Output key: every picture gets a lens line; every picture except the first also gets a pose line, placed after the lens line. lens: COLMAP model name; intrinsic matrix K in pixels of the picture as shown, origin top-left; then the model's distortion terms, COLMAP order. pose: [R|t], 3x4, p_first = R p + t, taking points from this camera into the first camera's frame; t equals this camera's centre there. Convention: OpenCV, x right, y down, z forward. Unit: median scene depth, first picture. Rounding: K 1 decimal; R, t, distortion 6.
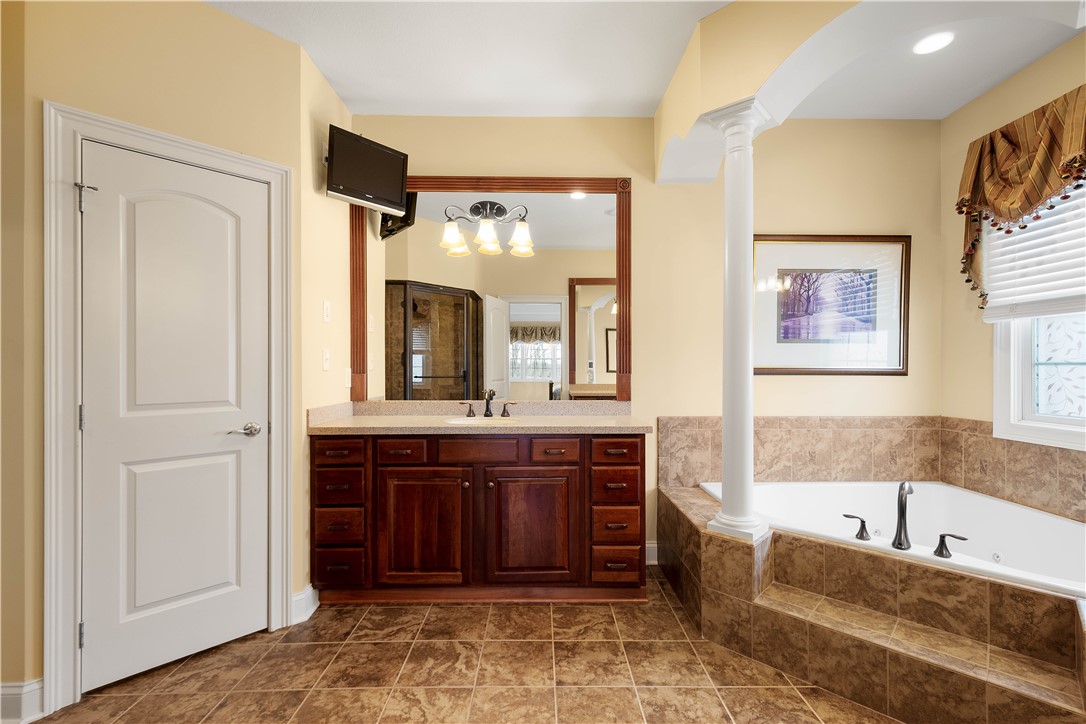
lens RADIAL K [[476.5, 0, 550.2], [0, 476.5, 367.3], [0, 0, 1]] dist [0.014512, -0.003782]
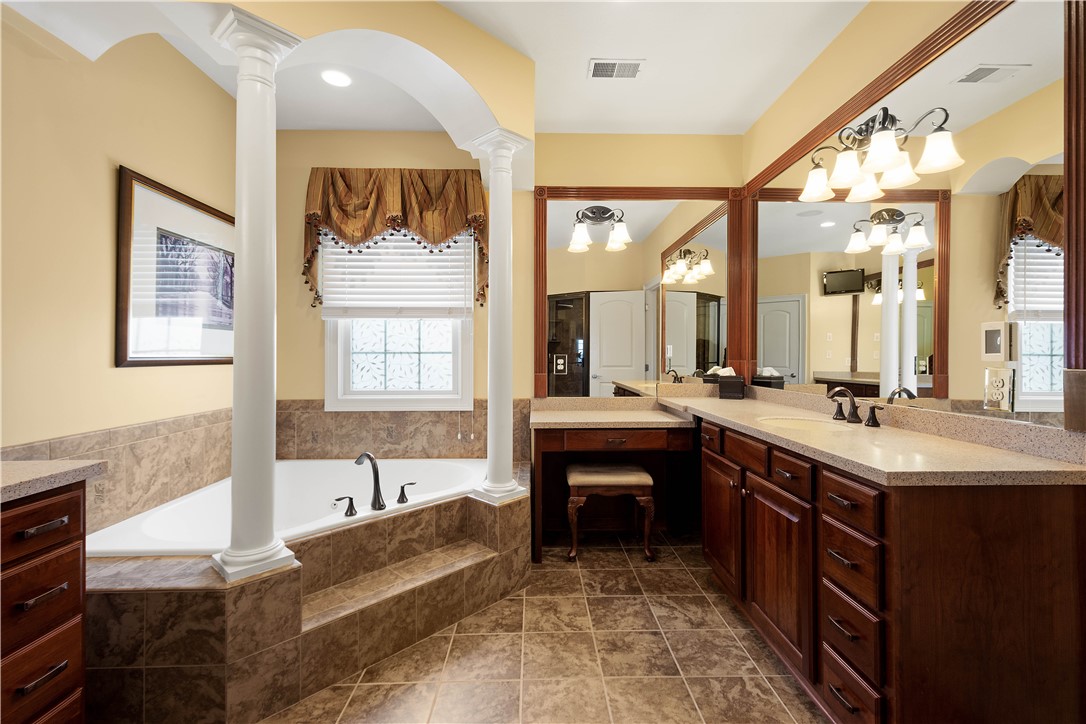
lens RADIAL K [[476.5, 0, 547.1], [0, 476.5, 354.8], [0, 0, 1]] dist [0.014512, -0.003782]
pose [[0.007637, -0.002283, 0.999968, -0.363474], [0.003872, 0.999990, 0.002253, -0.002295], [-0.999963, 0.003855, 0.007646, 0.478184]]
